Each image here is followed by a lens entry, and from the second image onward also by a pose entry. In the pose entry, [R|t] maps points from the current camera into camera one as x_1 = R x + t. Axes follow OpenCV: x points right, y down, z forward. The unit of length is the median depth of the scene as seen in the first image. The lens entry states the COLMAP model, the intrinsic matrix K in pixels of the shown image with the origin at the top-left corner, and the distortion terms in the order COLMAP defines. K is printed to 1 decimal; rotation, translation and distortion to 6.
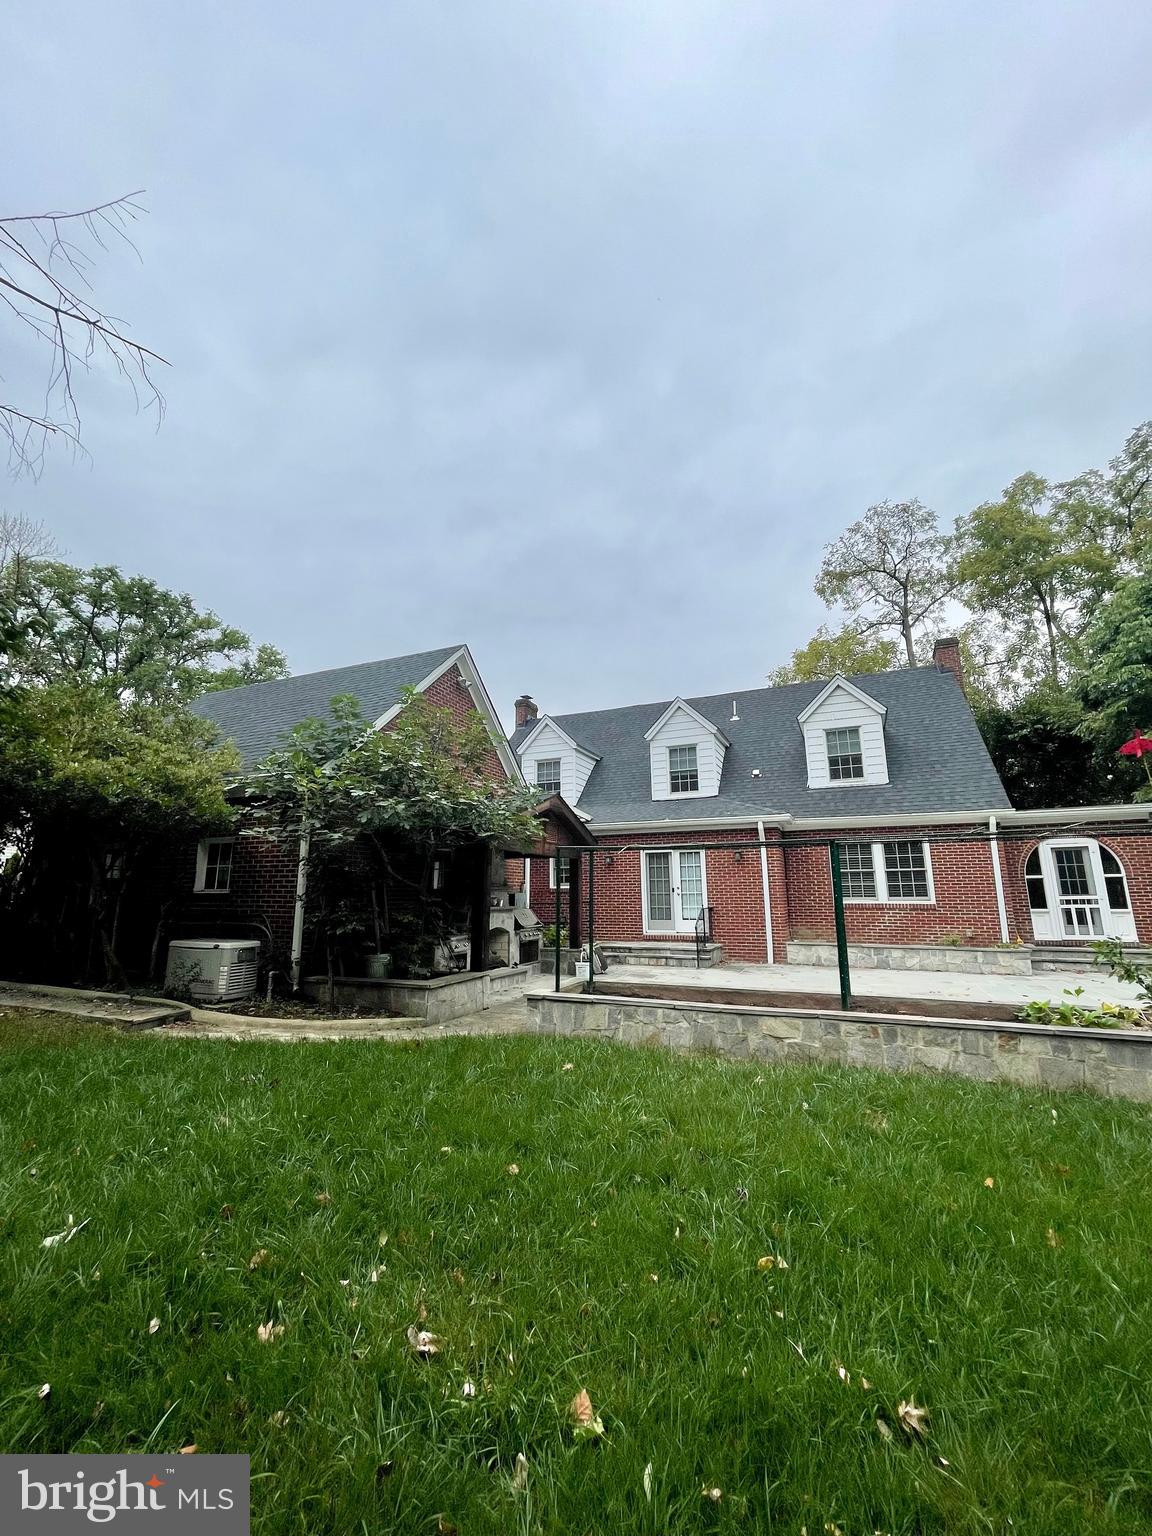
lens RADIAL K [[623.8, 0, 575.9], [0, 623.8, 763.9], [0, 0, 1]] dist [-0.004345, 0.000822]
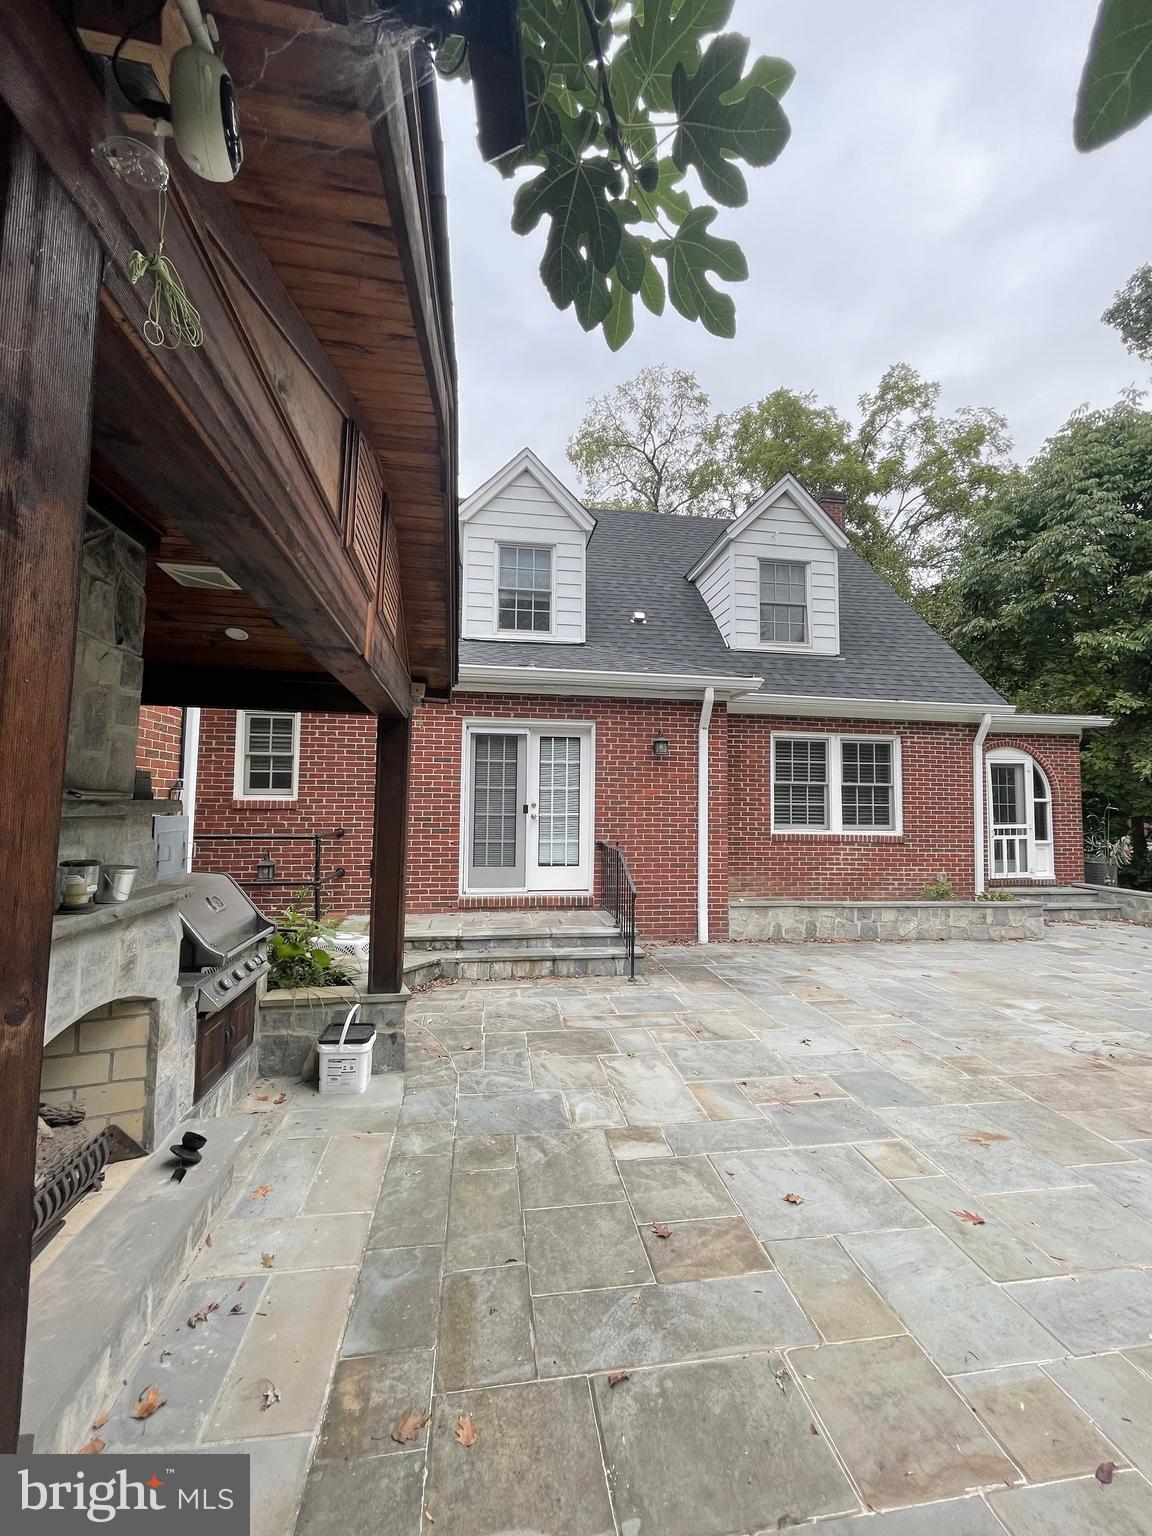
lens RADIAL K [[623.8, 0, 579.1], [0, 623.8, 762.7], [0, 0, 1]] dist [-0.004345, 0.000822]
pose [[0.844731, 0.052166, 0.532643, -0.082518], [-0.126921, 0.986373, 0.104684, 0.116257], [-0.519924, -0.156034, 0.839841, 0.605899]]
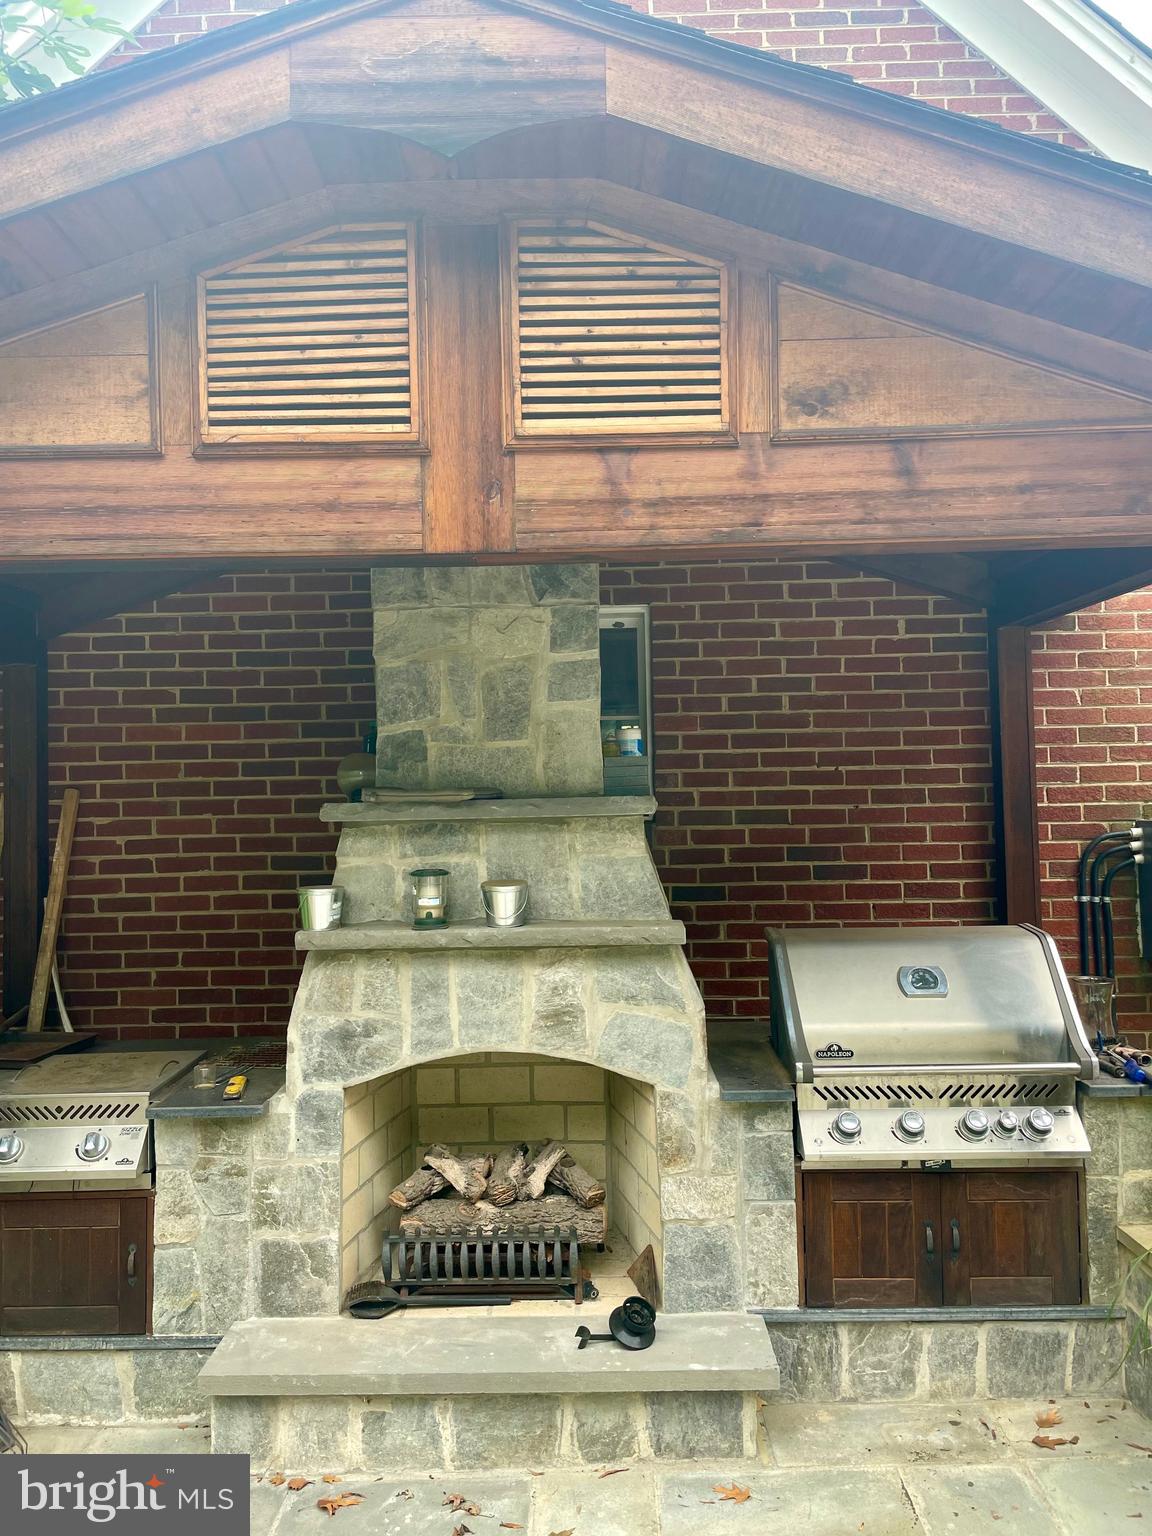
lens RADIAL K [[1164.3, 0, 576.6], [0, 1164.3, 762.1], [0, 0, 1]] dist [0.084322, -0.113601]
pose [[0.383613, -0.042676, -0.922507, 0.126911], [0.205434, 0.977845, 0.040191, 0.142894], [0.900354, -0.204932, 0.383881, 0.721104]]
